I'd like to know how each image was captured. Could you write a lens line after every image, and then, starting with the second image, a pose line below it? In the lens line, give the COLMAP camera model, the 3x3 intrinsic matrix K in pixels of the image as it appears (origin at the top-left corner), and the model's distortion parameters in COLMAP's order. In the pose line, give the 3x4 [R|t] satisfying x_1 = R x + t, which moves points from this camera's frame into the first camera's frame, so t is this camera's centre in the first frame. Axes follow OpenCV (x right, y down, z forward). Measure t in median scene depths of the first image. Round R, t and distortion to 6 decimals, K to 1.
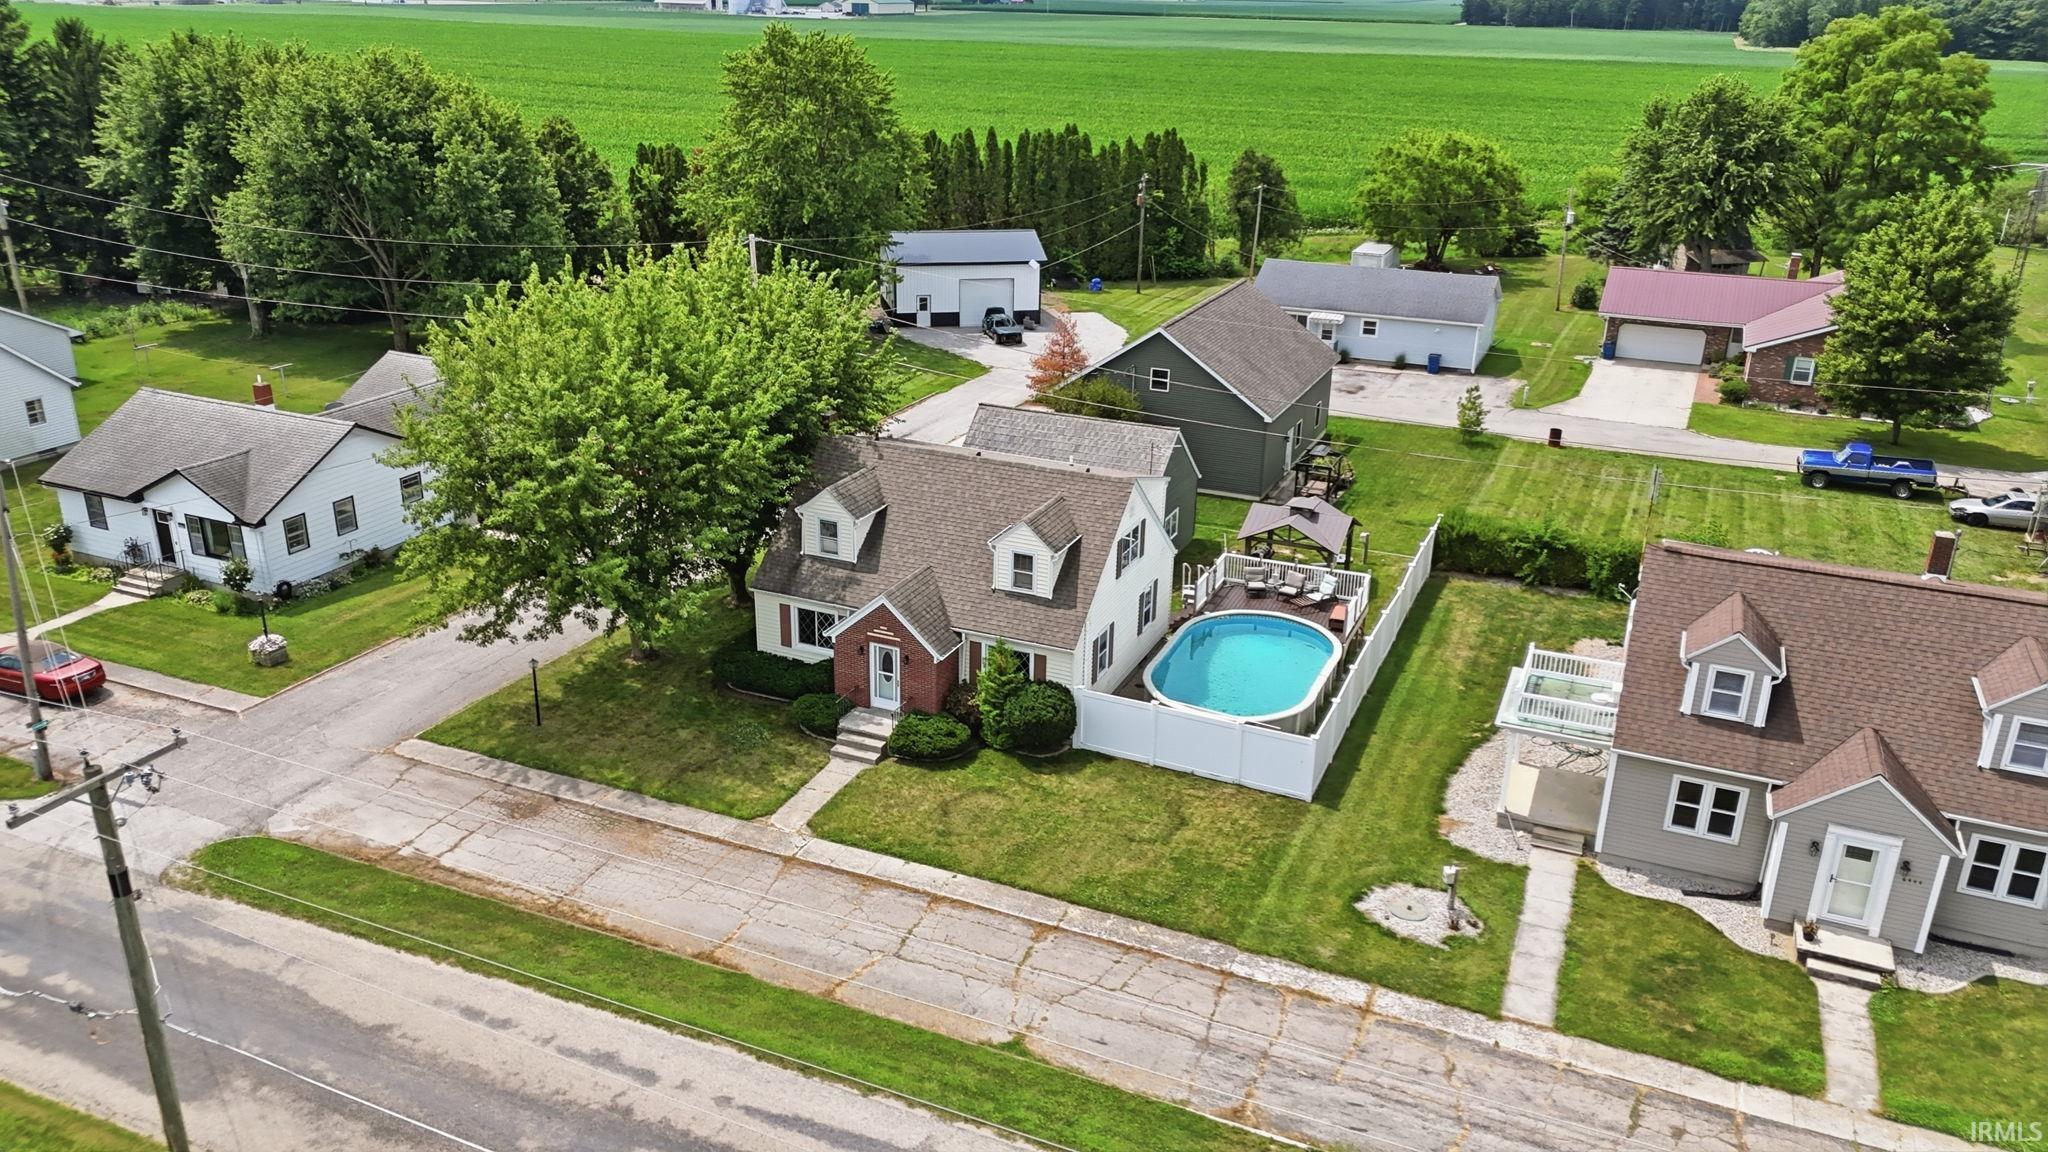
lens RADIAL K [[1498.8, 0, 1030.5], [0, 1498.8, 576.7], [0, 0, 1]] dist [0.075548, -0.085005]
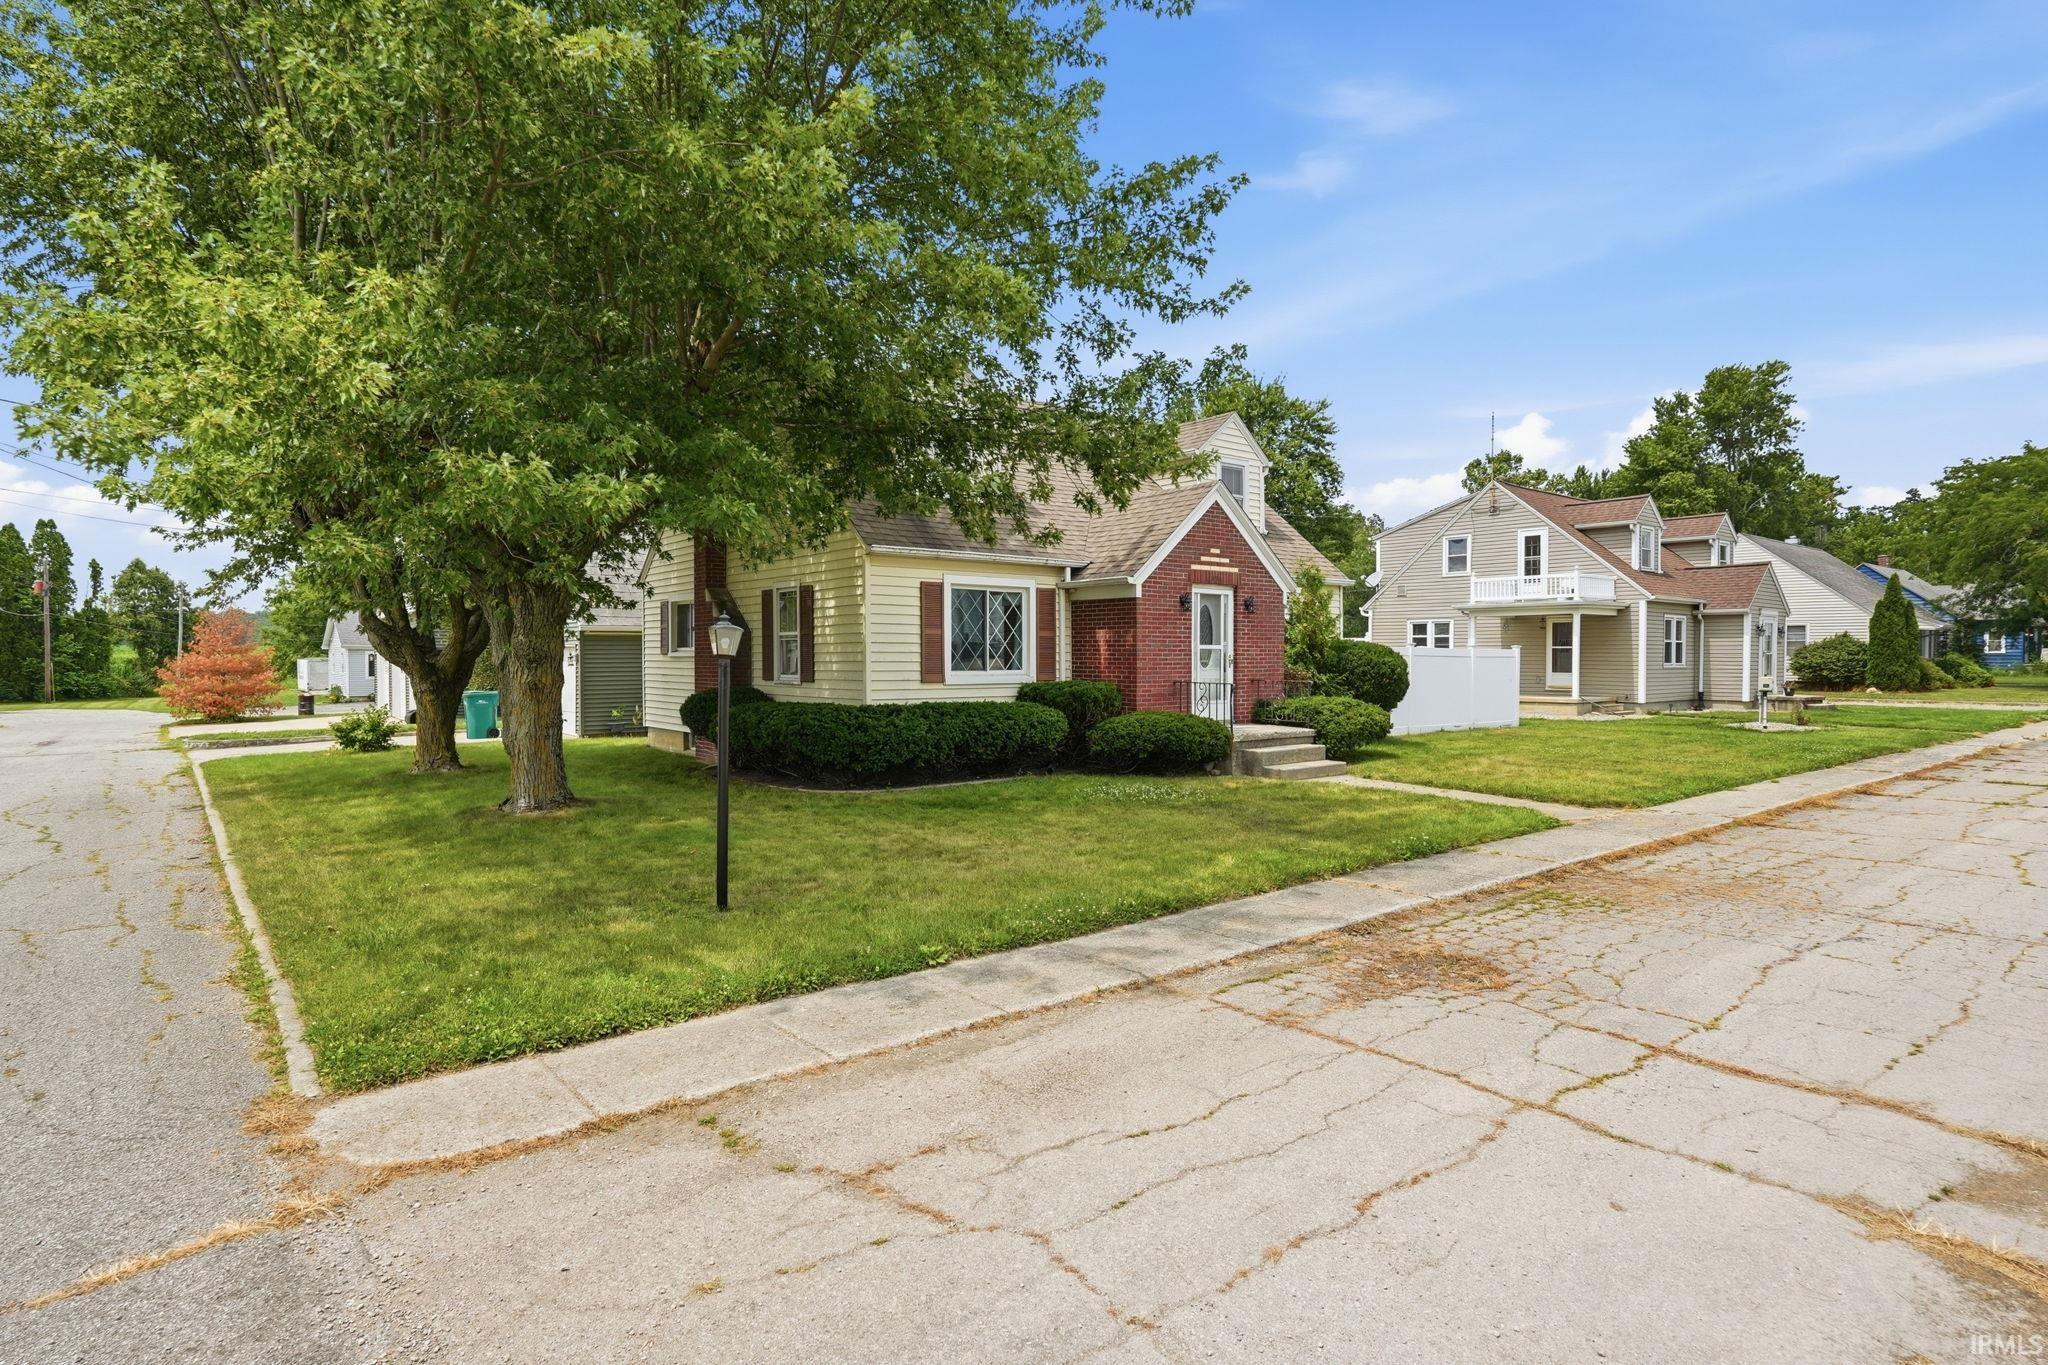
lens RADIAL K [[1078.5, 0, 1020.5], [0, 1078.5, 687.9], [0, 0, 1]] dist [-0.008080, -0.000227]
pose [[0.471792, -0.049348, 0.880328, -0.442125], [0.330633, 0.935477, -0.124756, 0.098230], [-0.817370, 0.349924, 0.457667, 0.837333]]
